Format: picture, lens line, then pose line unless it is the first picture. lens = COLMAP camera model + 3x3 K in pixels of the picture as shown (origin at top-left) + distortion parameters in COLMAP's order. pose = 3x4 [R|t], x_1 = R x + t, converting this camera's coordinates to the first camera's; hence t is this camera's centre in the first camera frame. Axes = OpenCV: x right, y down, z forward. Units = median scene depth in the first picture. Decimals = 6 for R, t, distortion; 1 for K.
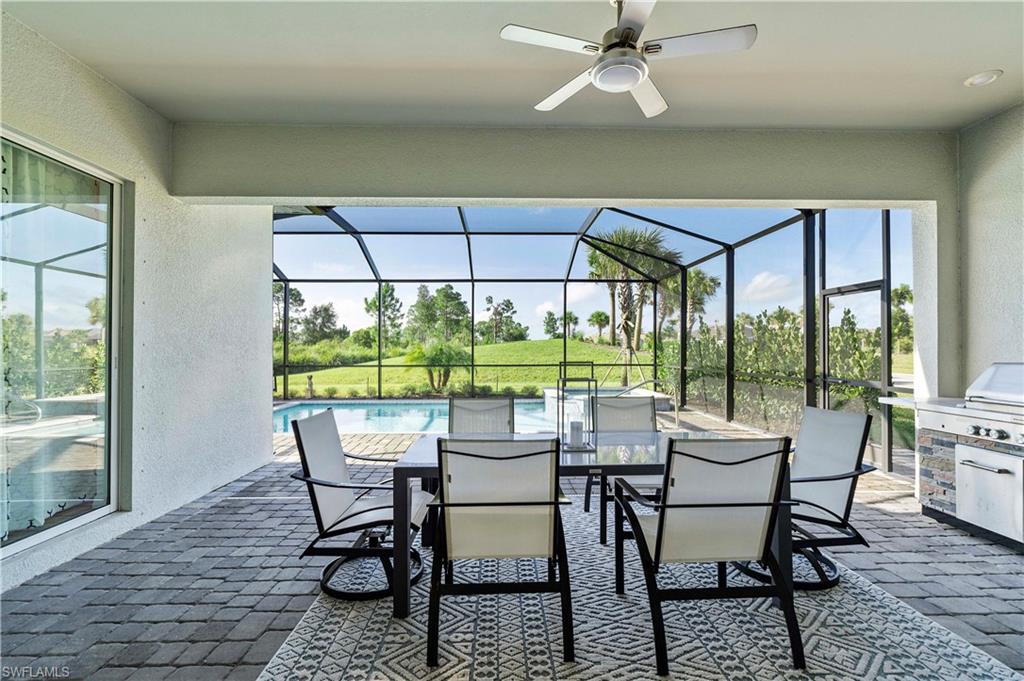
lens RADIAL K [[464.2, 0, 511.8], [0, 464.2, 342.8], [0, 0, 1]] dist [-0.008441, 0.003292]
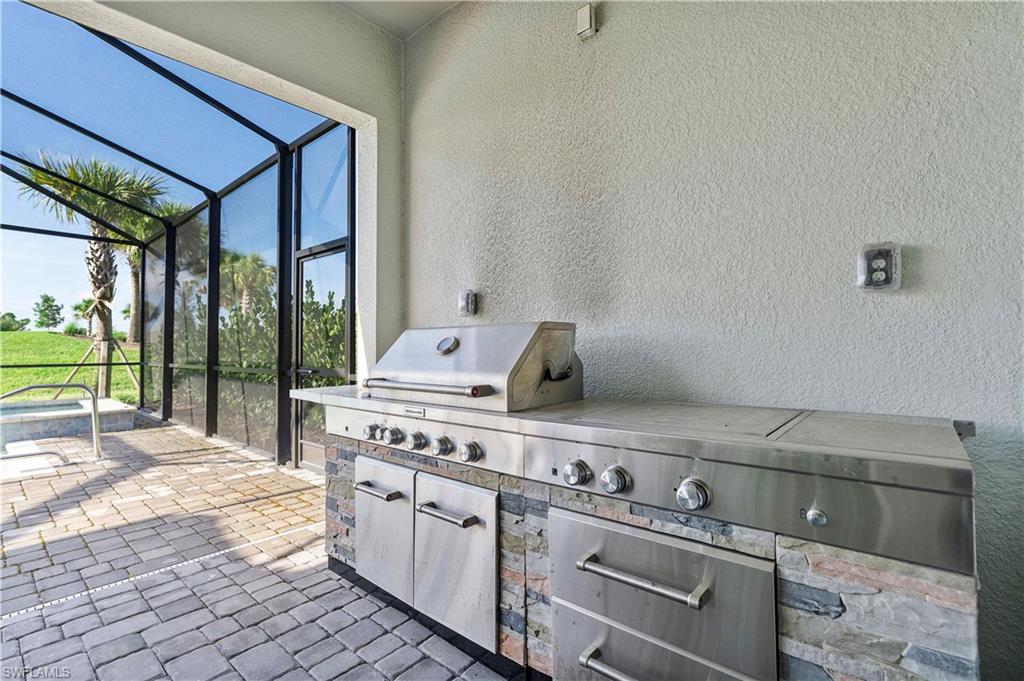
lens RADIAL K [[464.2, 0, 516.0], [0, 464.2, 342.0], [0, 0, 1]] dist [-0.008441, 0.003292]
pose [[0.669499, 0.007712, 0.742772, 0.160930], [-0.003823, 0.999969, -0.006937, 0.017099], [-0.742803, 0.001805, 0.669508, 0.104502]]
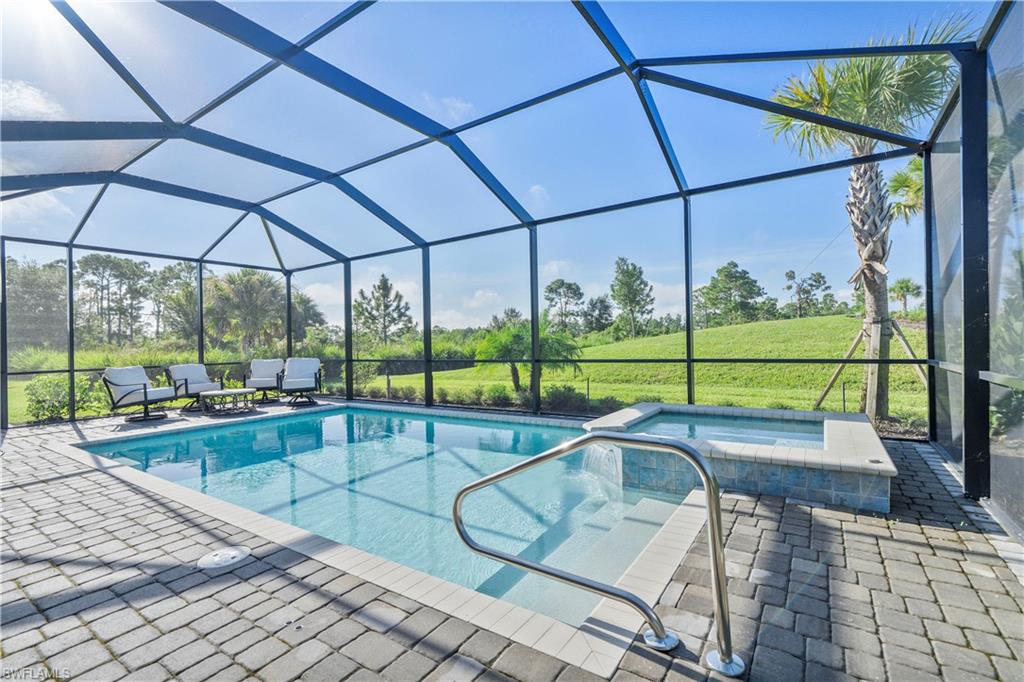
lens RADIAL K [[464.2, 0, 512.6], [0, 464.2, 342.3], [0, 0, 1]] dist [-0.008441, 0.003292]
pose [[0.812142, -0.017046, -0.583211, 0.239850], [0.028649, 0.999532, 0.010681, 0.016443], [0.582756, -0.025383, 0.812250, 0.458453]]
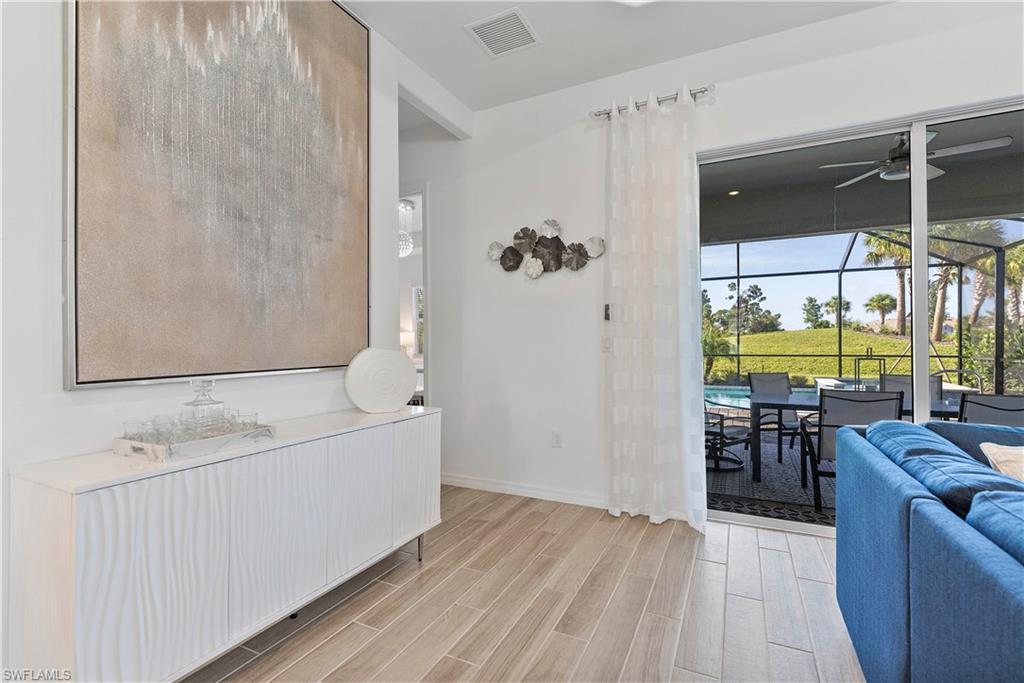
lens RADIAL K [[464.2, 0, 517.2], [0, 464.2, 344.7], [0, 0, 1]] dist [-0.008441, 0.003292]
pose [[0.886682, -0.001271, -0.462378, -0.037155], [0.011492, 0.999748, 0.019289, -0.002392], [0.462237, -0.022417, 0.886473, -0.183977]]
